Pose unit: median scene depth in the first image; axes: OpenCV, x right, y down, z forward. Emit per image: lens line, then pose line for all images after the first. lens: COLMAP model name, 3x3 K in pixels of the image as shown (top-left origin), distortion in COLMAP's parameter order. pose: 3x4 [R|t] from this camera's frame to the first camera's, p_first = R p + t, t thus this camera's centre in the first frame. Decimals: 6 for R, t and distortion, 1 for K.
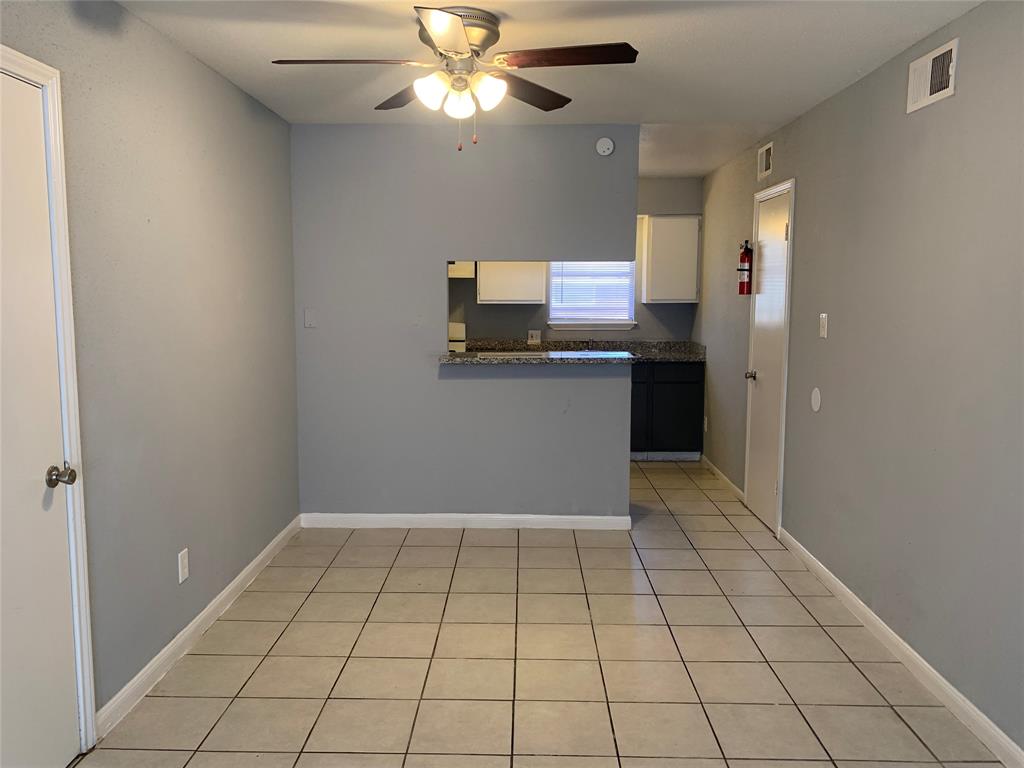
lens RADIAL K [[783.9, 0, 508.1], [0, 783.9, 386.7], [0, 0, 1]] dist [0.052718, -0.071387]
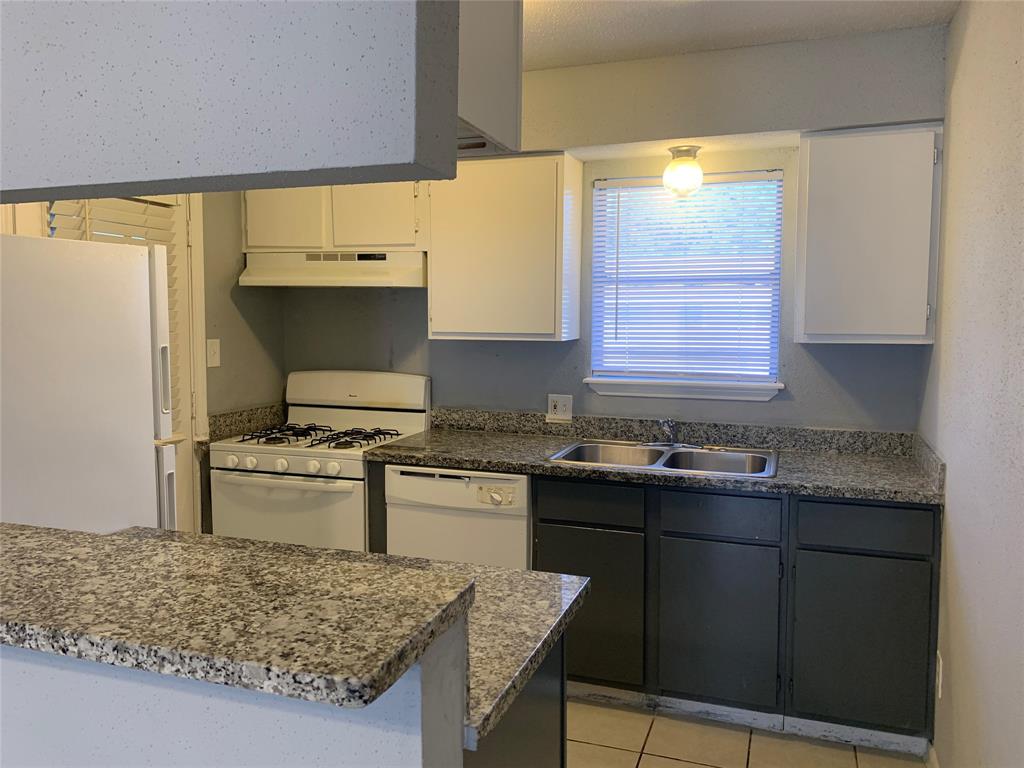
lens RADIAL K [[783.9, 0, 511.9], [0, 783.9, 373.6], [0, 0, 1]] dist [0.052718, -0.071387]
pose [[0.947965, 0.027144, -0.317215, 0.161223], [-0.041834, 0.998340, -0.039588, -0.064937], [0.315614, 0.050798, 0.947527, 0.534175]]
